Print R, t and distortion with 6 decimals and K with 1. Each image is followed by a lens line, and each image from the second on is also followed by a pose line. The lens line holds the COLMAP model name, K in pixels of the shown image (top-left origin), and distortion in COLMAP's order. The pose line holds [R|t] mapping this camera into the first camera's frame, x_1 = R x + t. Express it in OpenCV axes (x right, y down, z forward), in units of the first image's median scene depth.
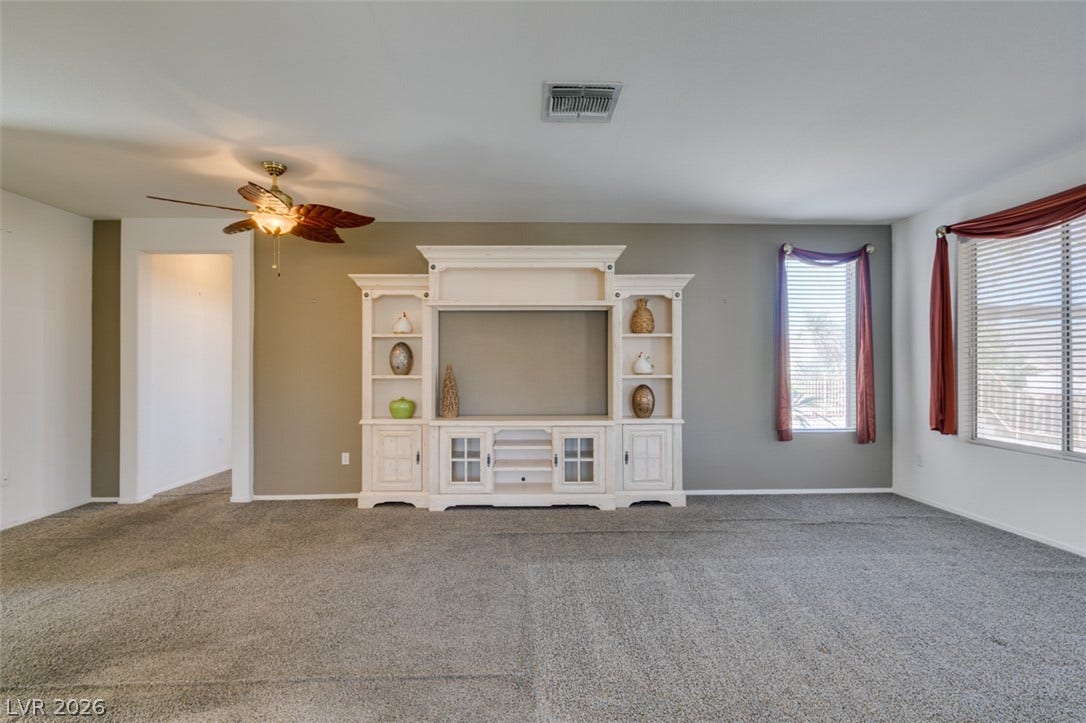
lens RADIAL K [[487.2, 0, 543.9], [0, 487.2, 366.6], [0, 0, 1]] dist [-0.001274, -0.000543]
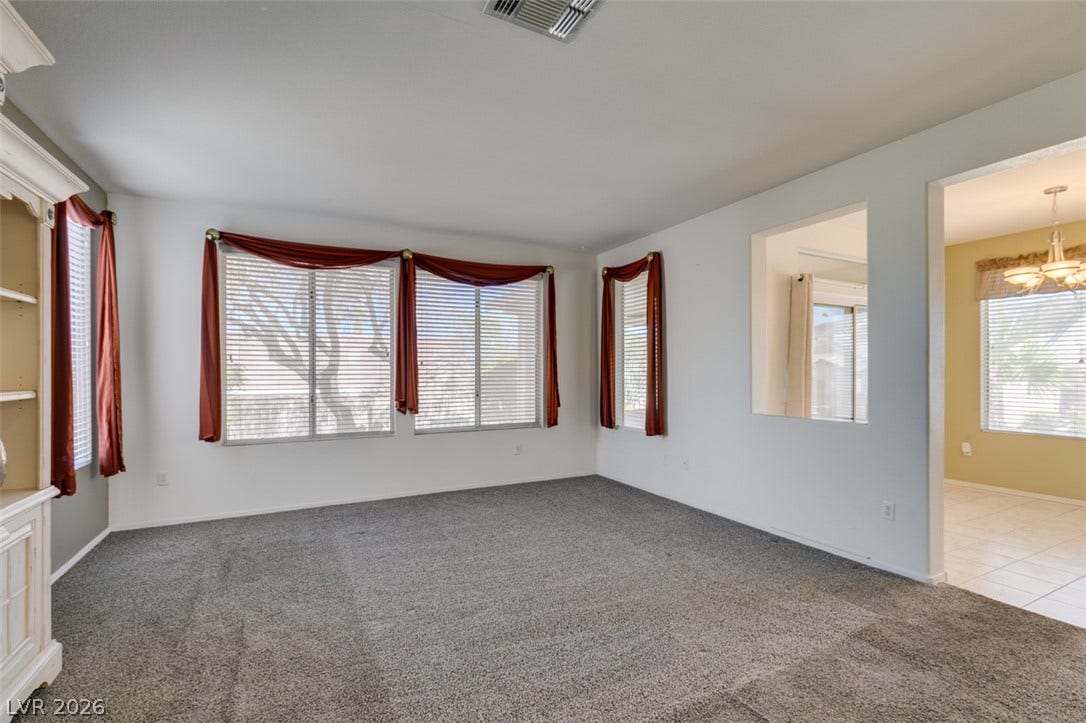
lens RADIAL K [[485.7, 0, 542.6], [0, 485.7, 373.8], [0, 0, 1]] dist [-0.000689, -0.000574]
pose [[-0.428016, -0.000840, 0.903771, -0.336272], [0.002765, 0.999994, 0.002239, 0.002162], [-0.903767, 0.003458, -0.428011, 0.800902]]
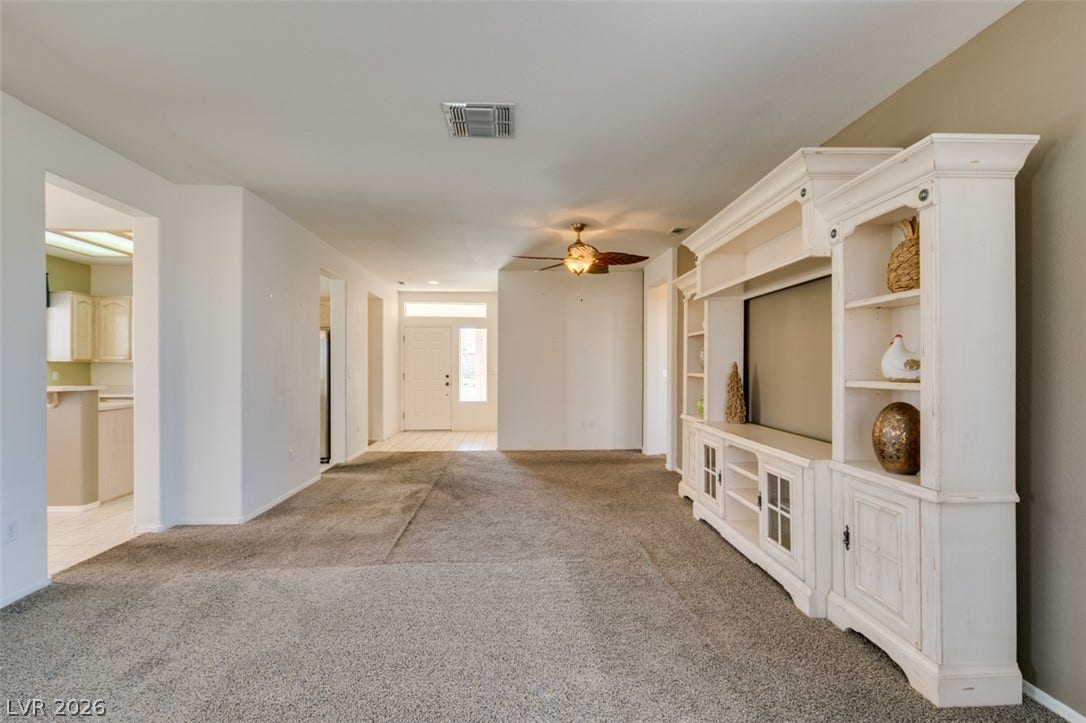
lens RADIAL K [[487.2, 0, 543.9], [0, 487.2, 366.6], [0, 0, 1]] dist [-0.001274, -0.000543]
pose [[0.031282, 0.001863, -0.999509, 0.701623], [-0.003635, 0.999992, 0.001750, 0.003004], [0.999504, 0.003578, 0.031289, 0.670954]]
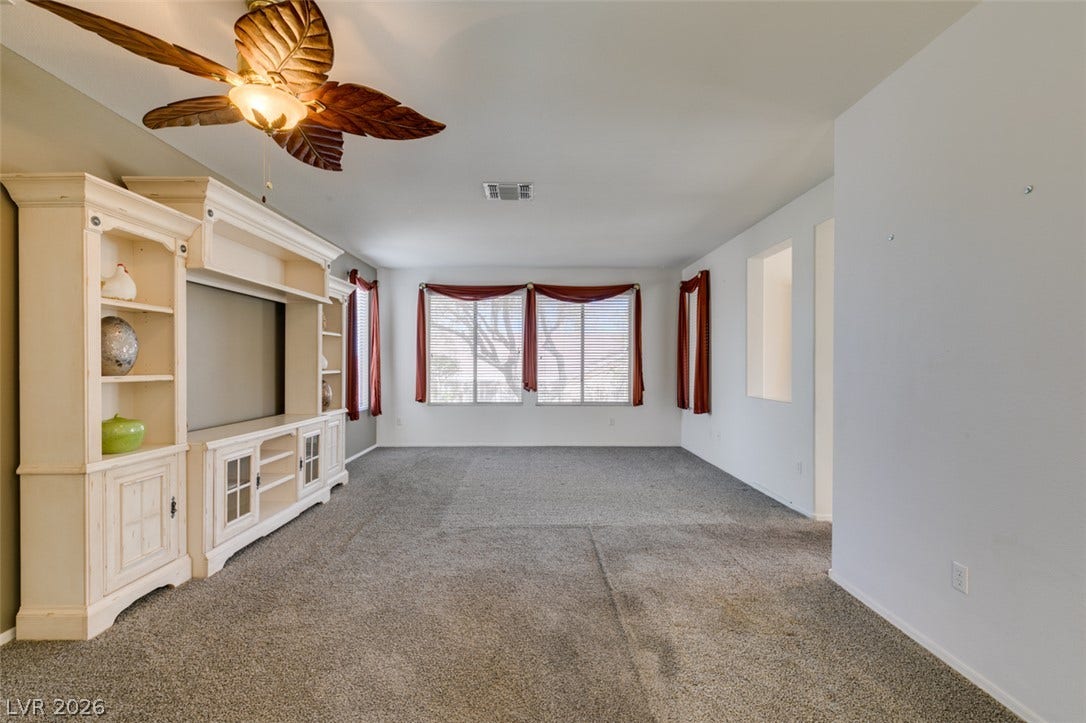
lens RADIAL K [[487.2, 0, 543.9], [0, 487.2, 366.6], [0, 0, 1]] dist [-0.001274, -0.000543]
pose [[0.014858, -0.003104, 0.999885, -0.889784], [-0.002108, 0.999993, 0.003136, 0.004390], [-0.999887, -0.002154, 0.014852, 0.528374]]
